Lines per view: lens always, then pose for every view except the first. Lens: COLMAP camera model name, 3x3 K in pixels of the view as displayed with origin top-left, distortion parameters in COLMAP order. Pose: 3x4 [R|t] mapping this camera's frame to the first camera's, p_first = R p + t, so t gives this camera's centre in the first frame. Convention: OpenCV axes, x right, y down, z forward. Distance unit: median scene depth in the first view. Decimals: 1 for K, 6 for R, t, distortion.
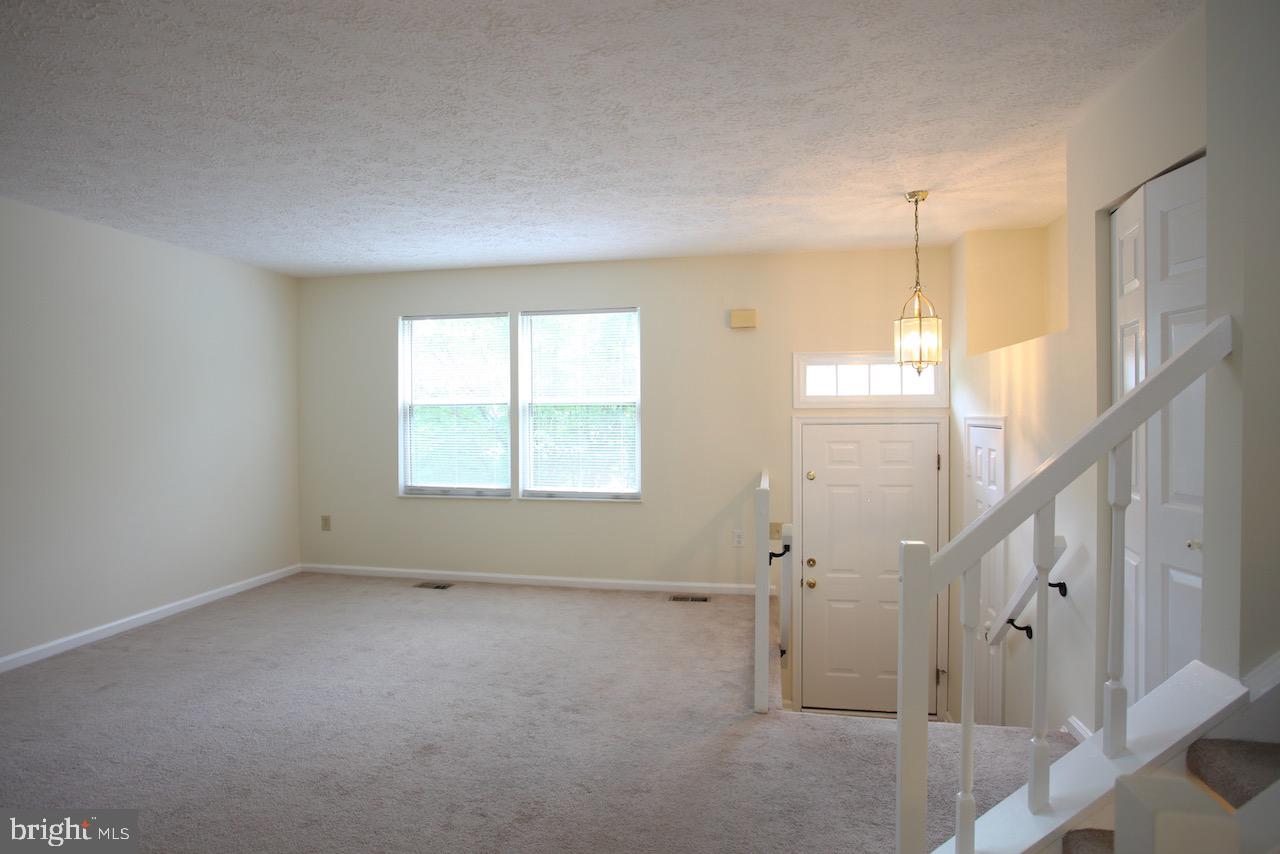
lens RADIAL K [[679.8, 0, 632.6], [0, 679.8, 424.7], [0, 0, 1]] dist [-0.061770, 0.028302]
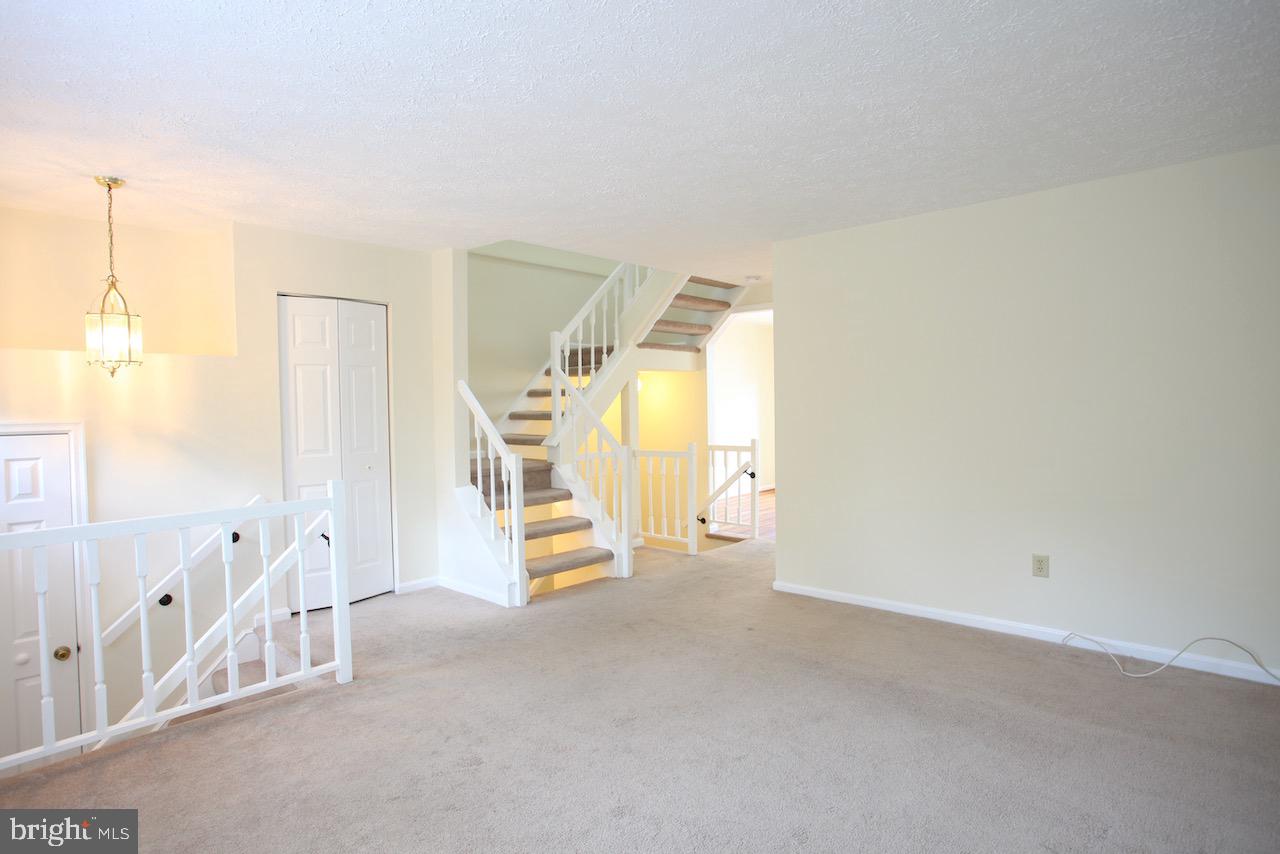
lens RADIAL K [[679.8, 0, 631.7], [0, 679.8, 422.2], [0, 0, 1]] dist [-0.061770, 0.028302]
pose [[-0.854400, 0.010056, 0.519519, -0.471499], [0.034270, 0.998726, 0.037029, -0.012853], [-0.518485, 0.049442, -0.853656, 1.010282]]
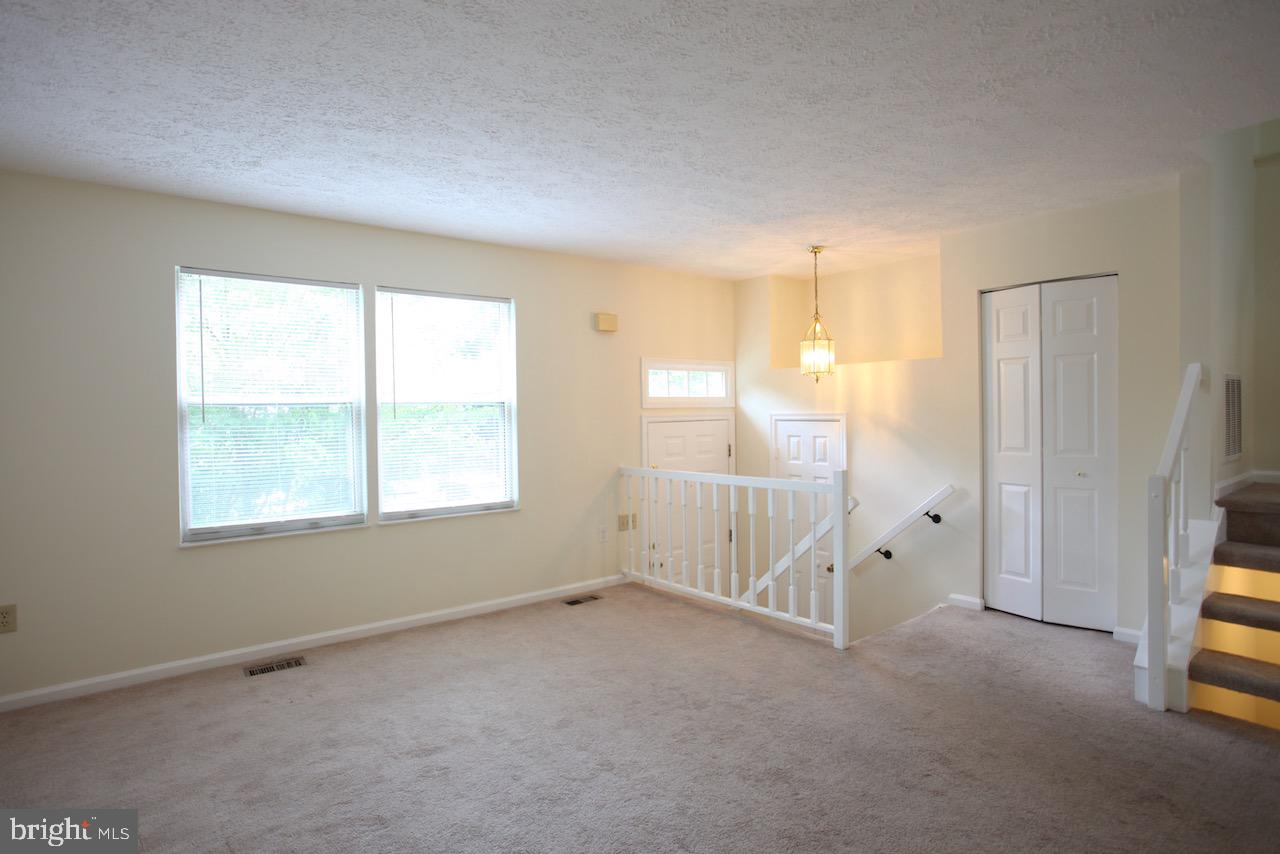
lens RADIAL K [[679.8, 0, 631.3], [0, 679.8, 421.2], [0, 0, 1]] dist [-0.061770, 0.028302]
pose [[0.643517, -0.014249, 0.765300, -0.610737], [0.024364, 0.999701, -0.001873, -0.001296], [-0.765044, 0.019851, 0.643672, 0.296450]]
